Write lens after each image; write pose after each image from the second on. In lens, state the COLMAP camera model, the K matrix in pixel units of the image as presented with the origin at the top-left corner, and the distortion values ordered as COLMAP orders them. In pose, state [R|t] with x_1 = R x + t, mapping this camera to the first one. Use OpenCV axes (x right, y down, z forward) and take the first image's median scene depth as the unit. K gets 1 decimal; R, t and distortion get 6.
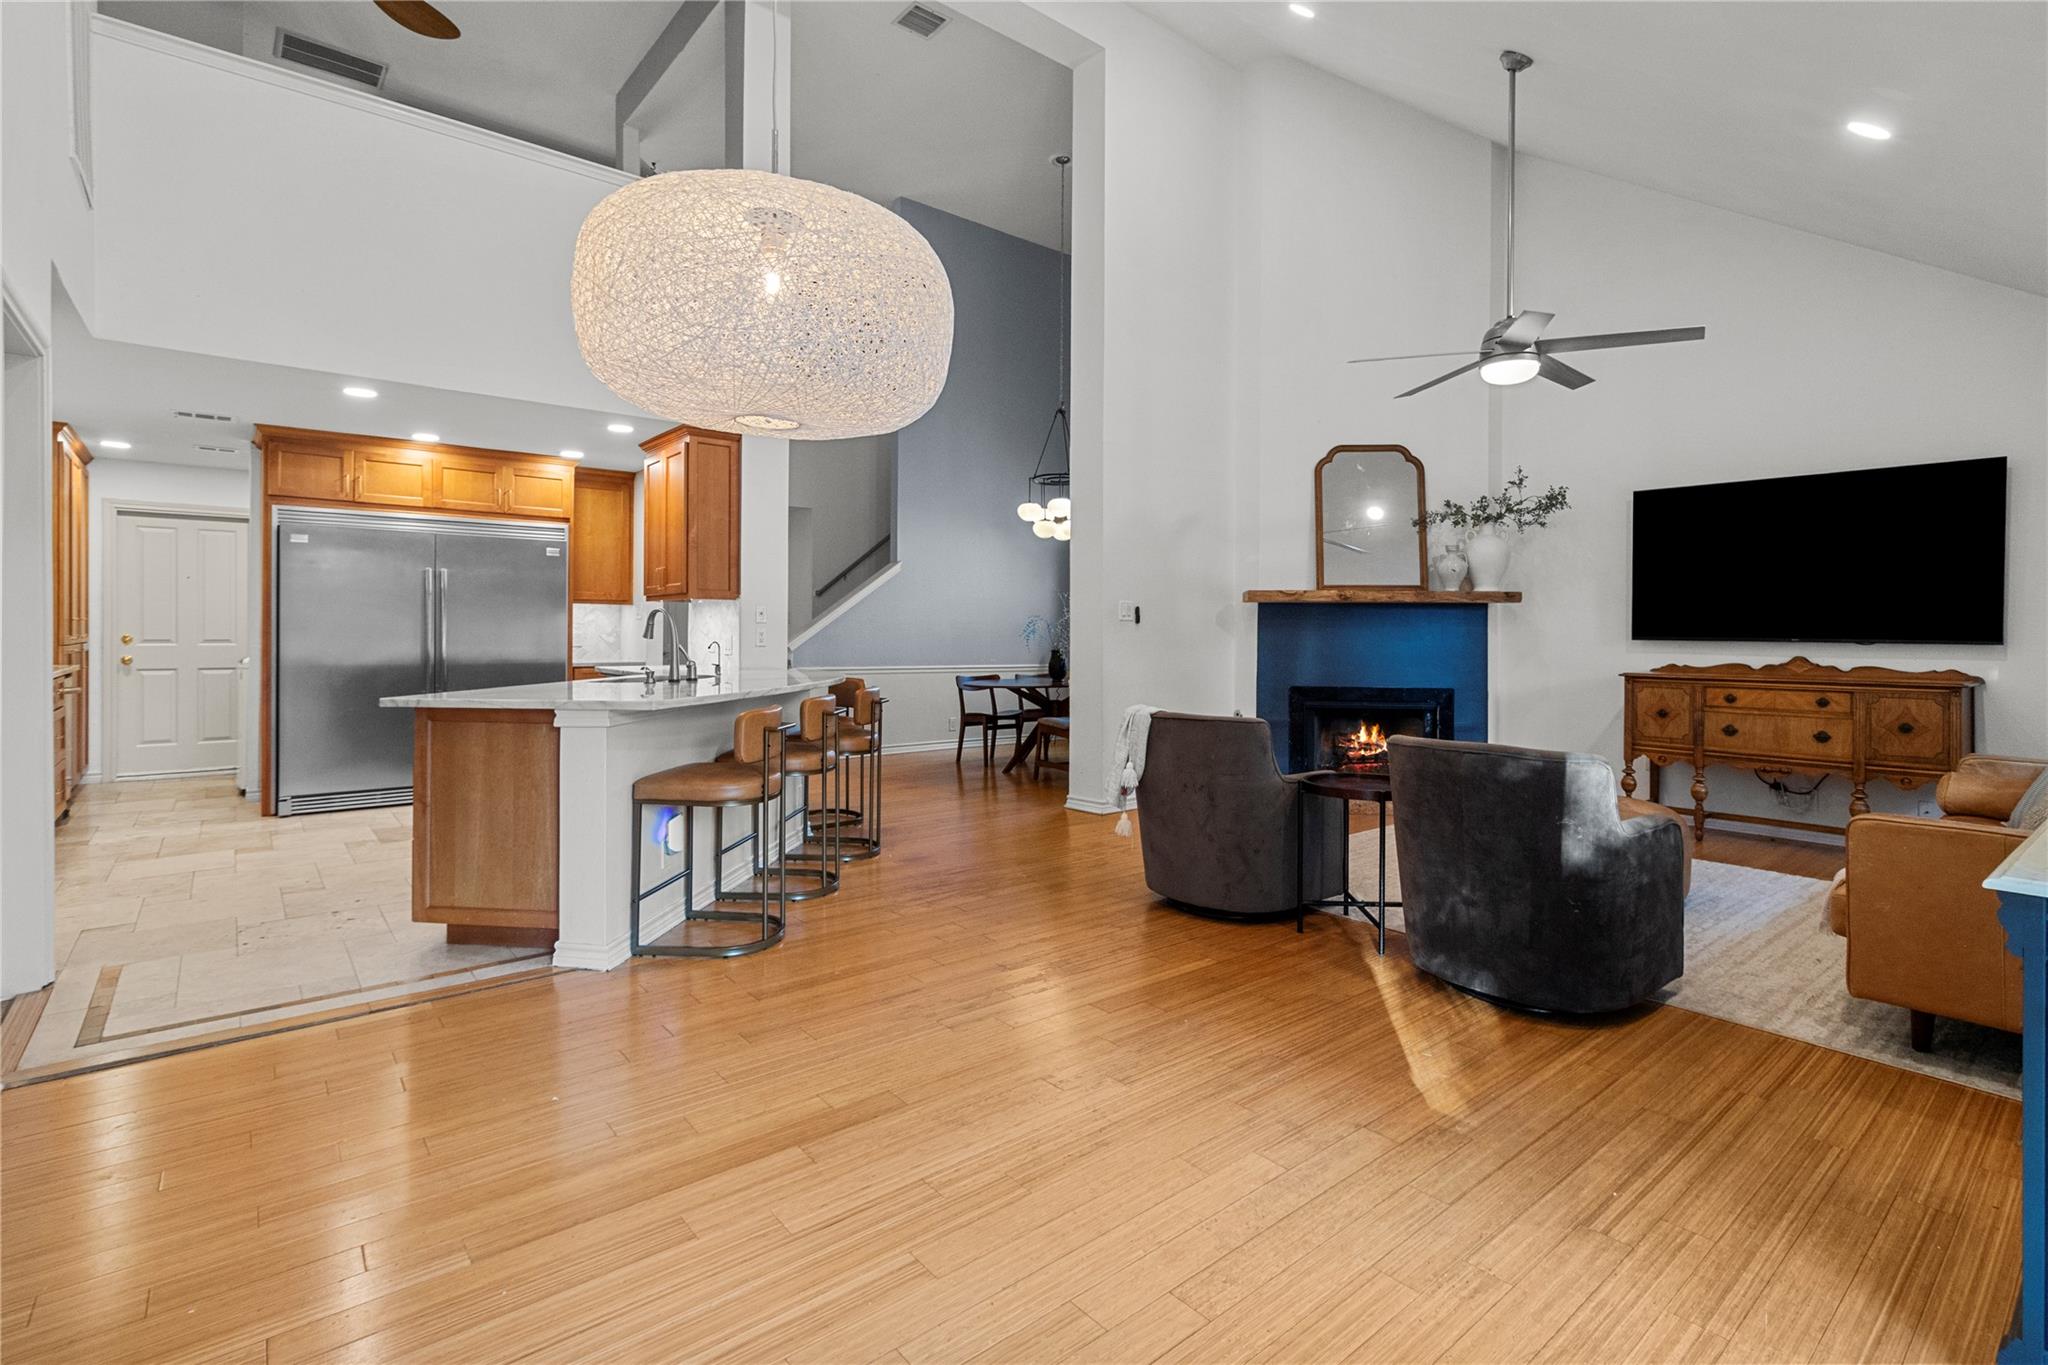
lens RADIAL K [[956.5, 0, 1030.5], [0, 956.5, 640.7], [0, 0, 1]] dist [-0.004484, -0.000083]
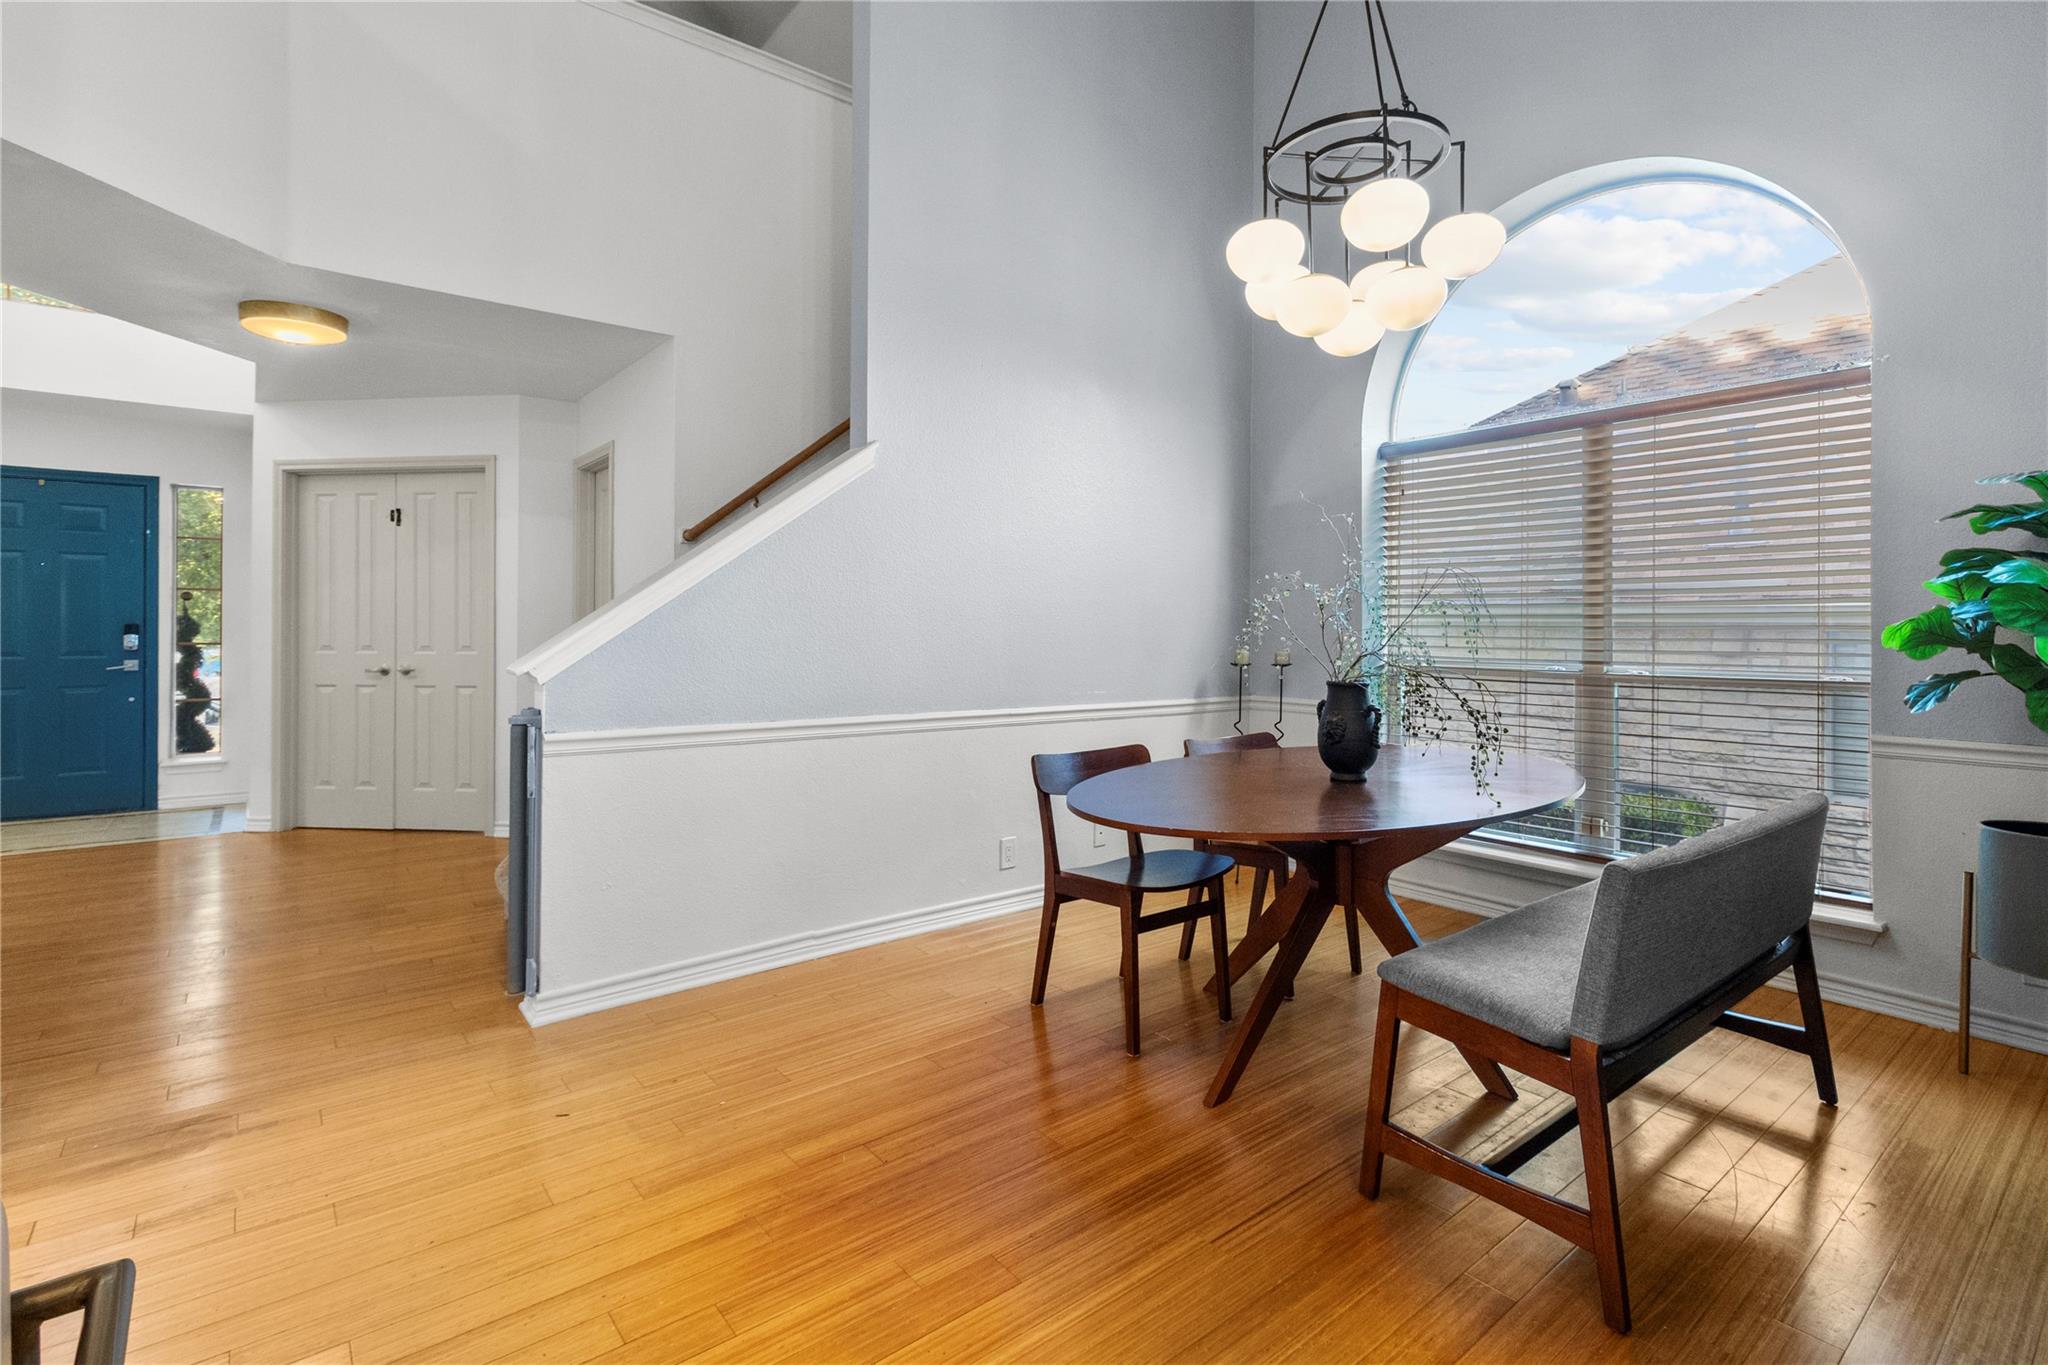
lens RADIAL K [[956.5, 0, 1038.2], [0, 956.5, 619.9], [0, 0, 1]] dist [-0.004484, -0.000083]
pose [[0.999844, -0.008537, -0.015437, -0.092298], [0.008192, 0.999719, -0.022264, -0.004051], [0.015623, 0.022134, 0.999633, 0.879565]]
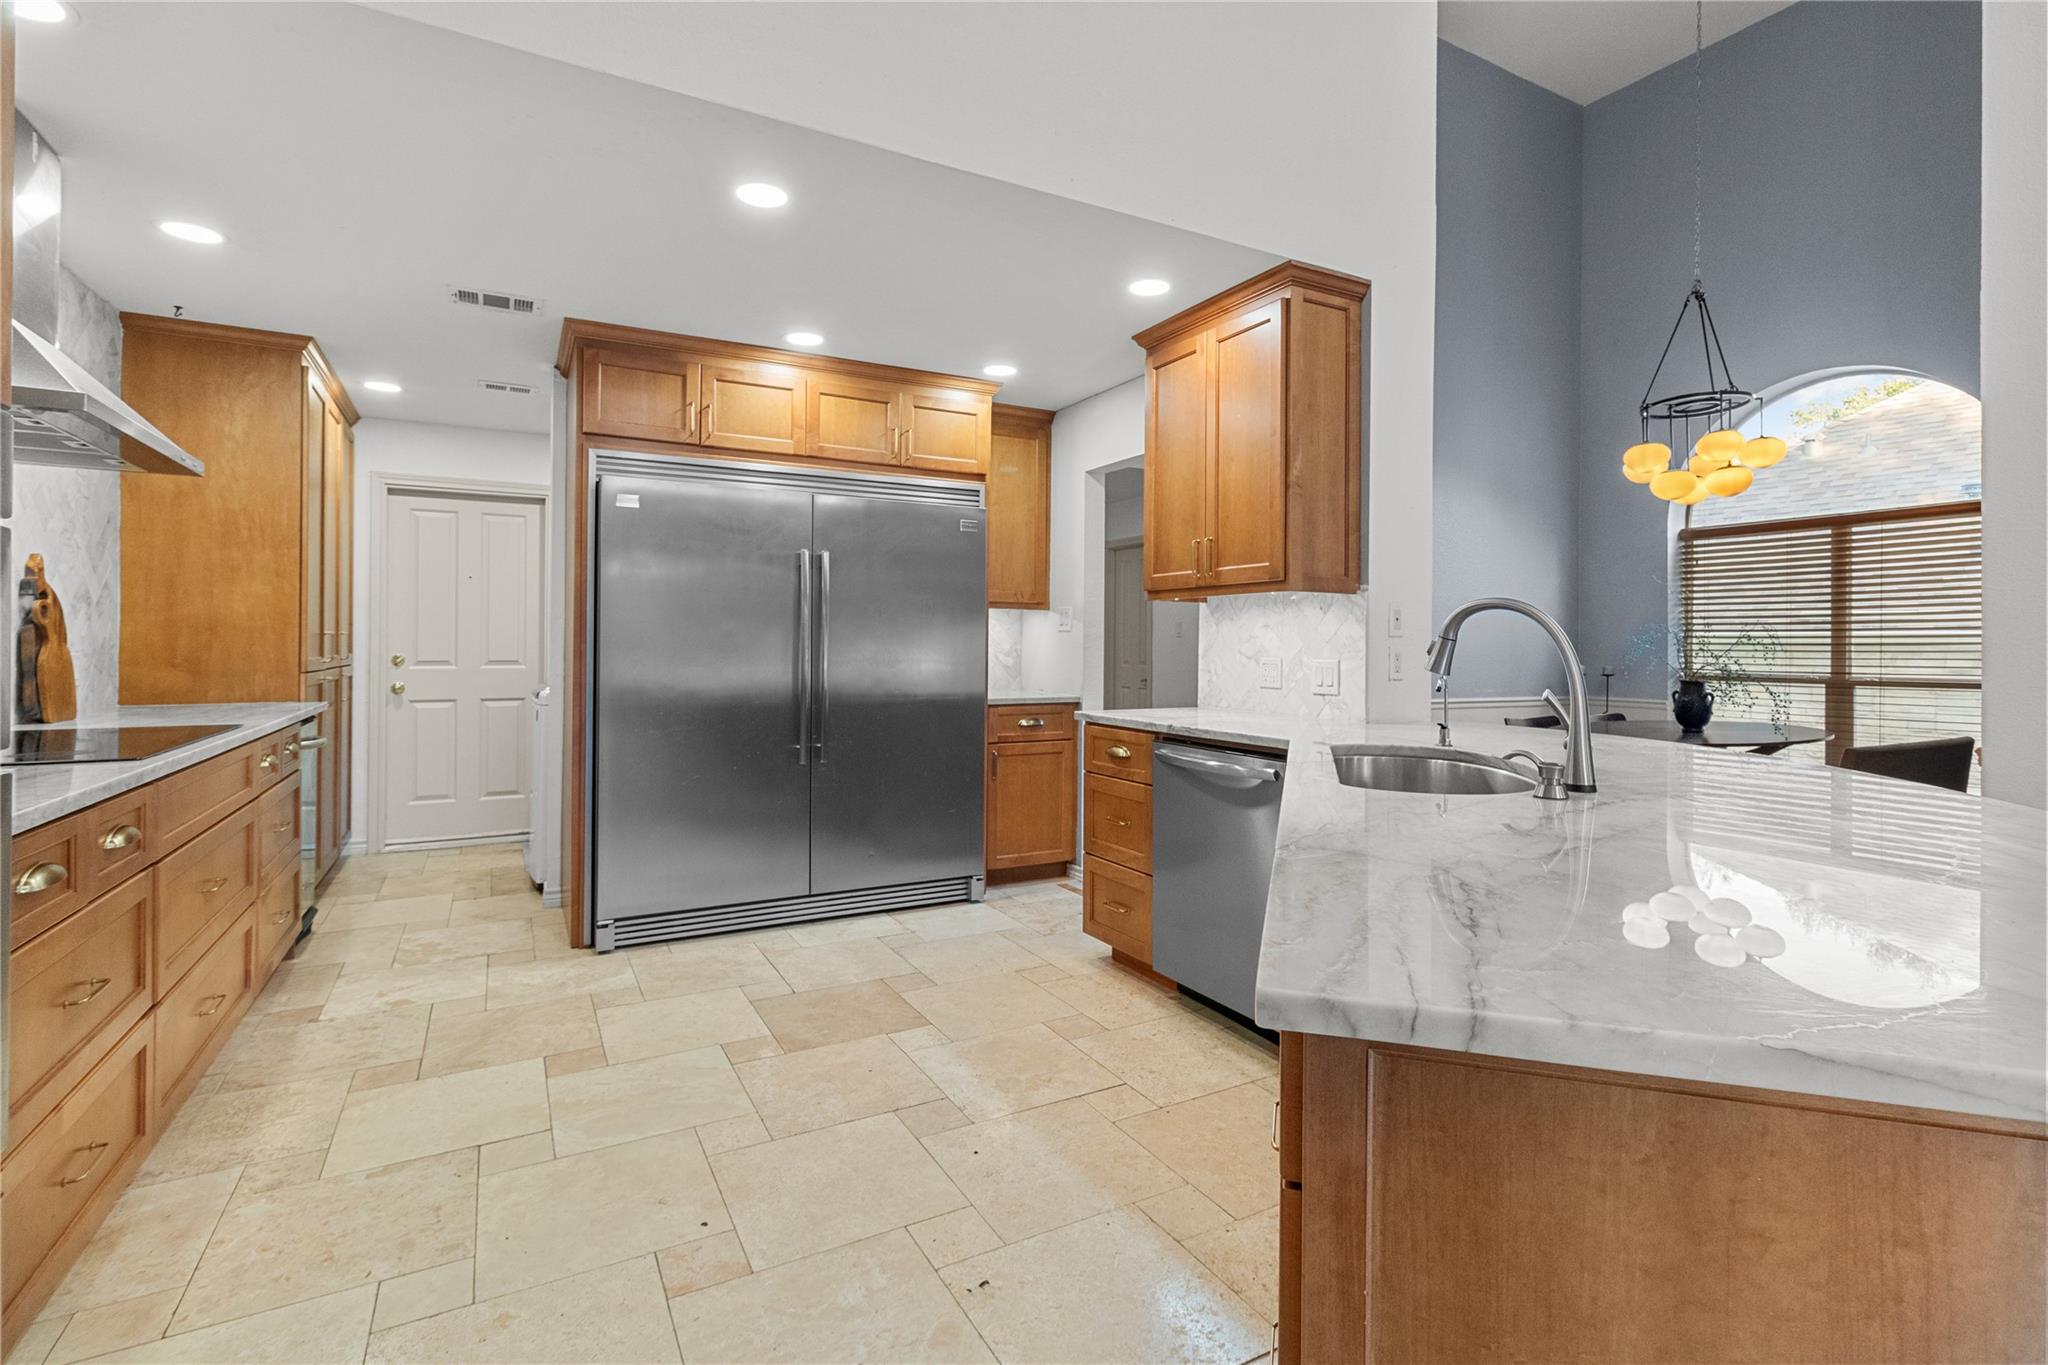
lens RADIAL K [[956.5, 0, 1028.1], [0, 956.5, 646.4], [0, 0, 1]] dist [-0.004484, -0.000083]
pose [[0.981144, -0.000252, -0.193276, -0.356152], [-0.001203, 0.999972, -0.007409, -0.008150], [0.193273, 0.007502, 0.981116, 0.402639]]
